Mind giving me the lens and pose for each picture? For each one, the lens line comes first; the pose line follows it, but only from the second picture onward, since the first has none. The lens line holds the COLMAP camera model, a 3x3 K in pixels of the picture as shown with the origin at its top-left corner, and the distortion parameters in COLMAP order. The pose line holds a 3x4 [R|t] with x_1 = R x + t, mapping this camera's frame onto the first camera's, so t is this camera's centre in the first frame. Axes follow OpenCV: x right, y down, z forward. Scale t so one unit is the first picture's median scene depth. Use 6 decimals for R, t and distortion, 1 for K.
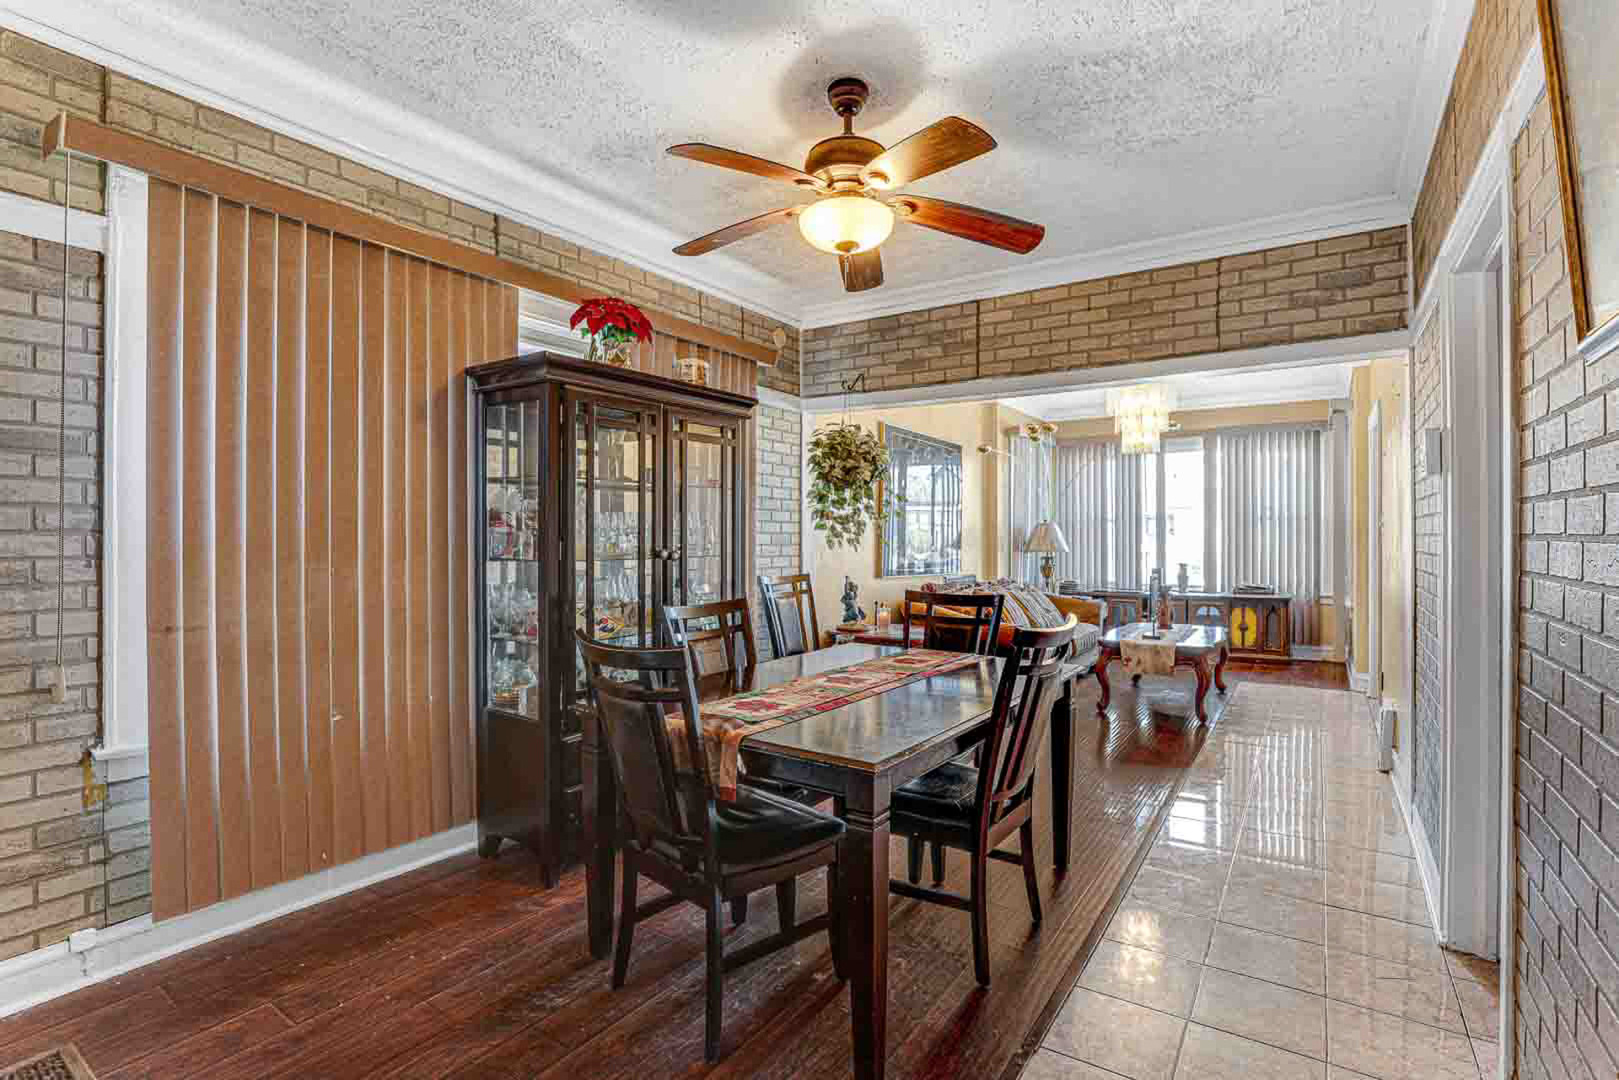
lens RADIAL K [[743.9, 0, 812.8], [0, 743.9, 532.6], [0, 0, 1]] dist [0.000924, 0.000071]
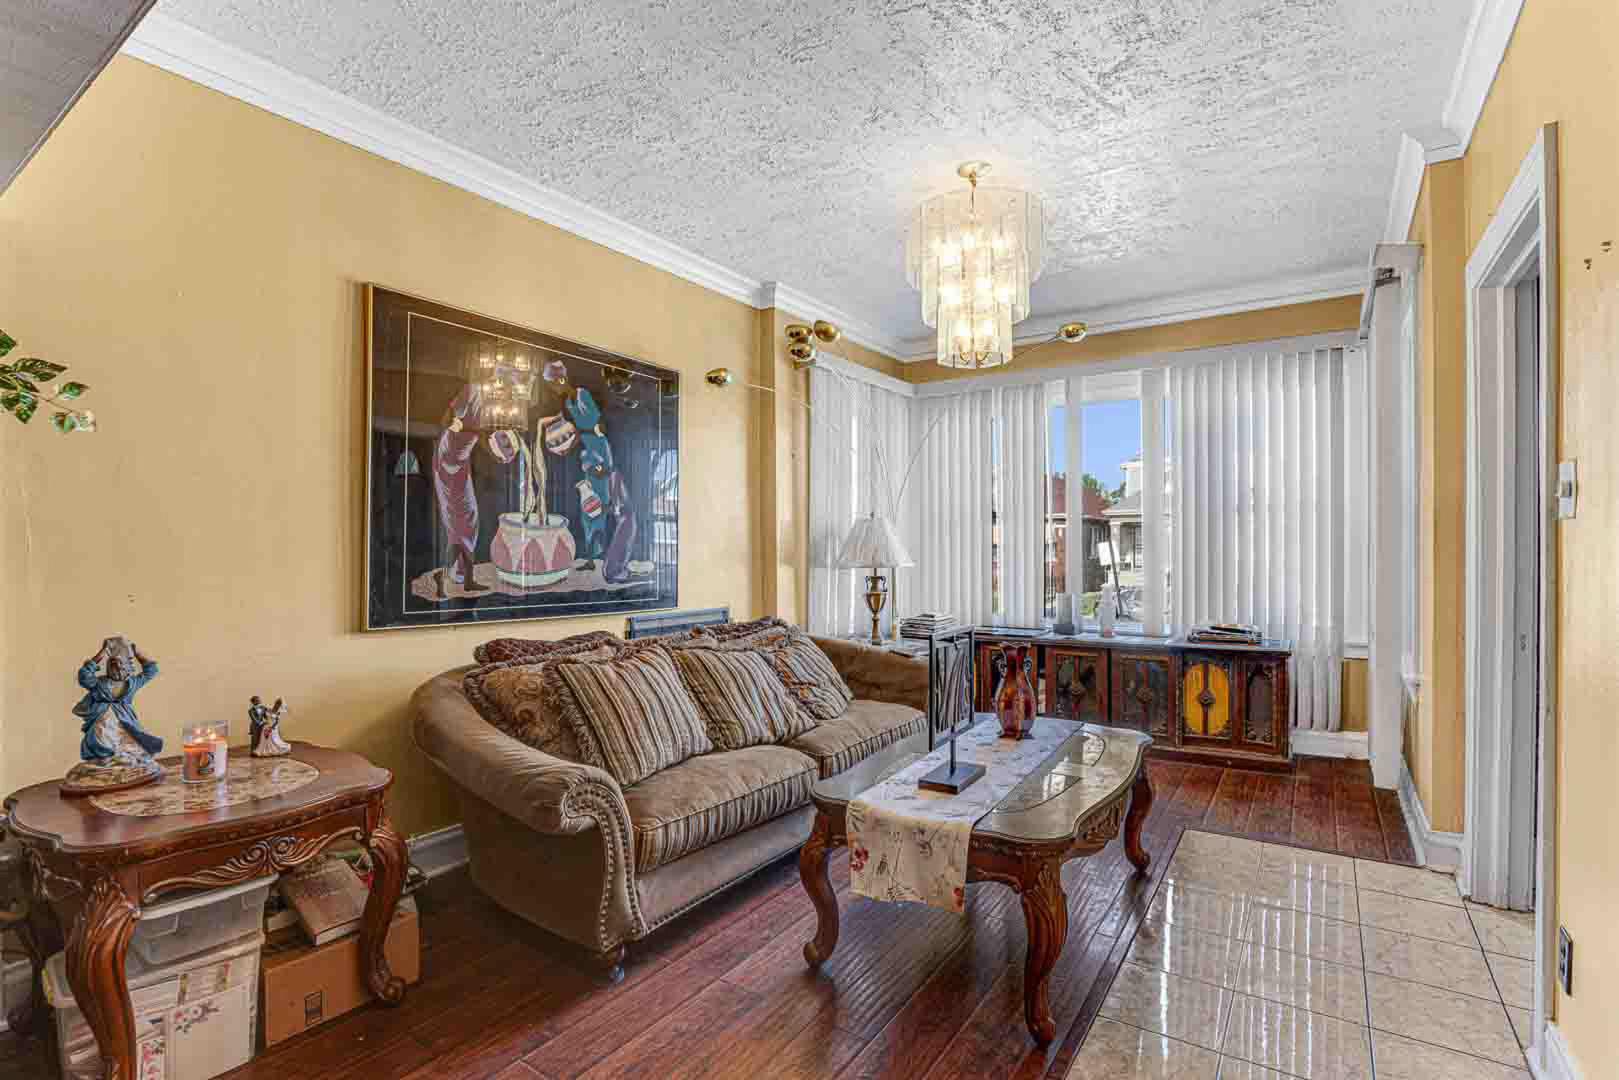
lens RADIAL K [[743.9, 0, 808.9], [0, 743.9, 553.2], [0, 0, 1]] dist [0.000924, 0.000071]
pose [[0.999975, -0.004818, -0.005143, 0.283580], [0.004865, 0.999945, 0.009246, 0.008792], [0.005098, -0.009271, 0.999944, 0.438969]]
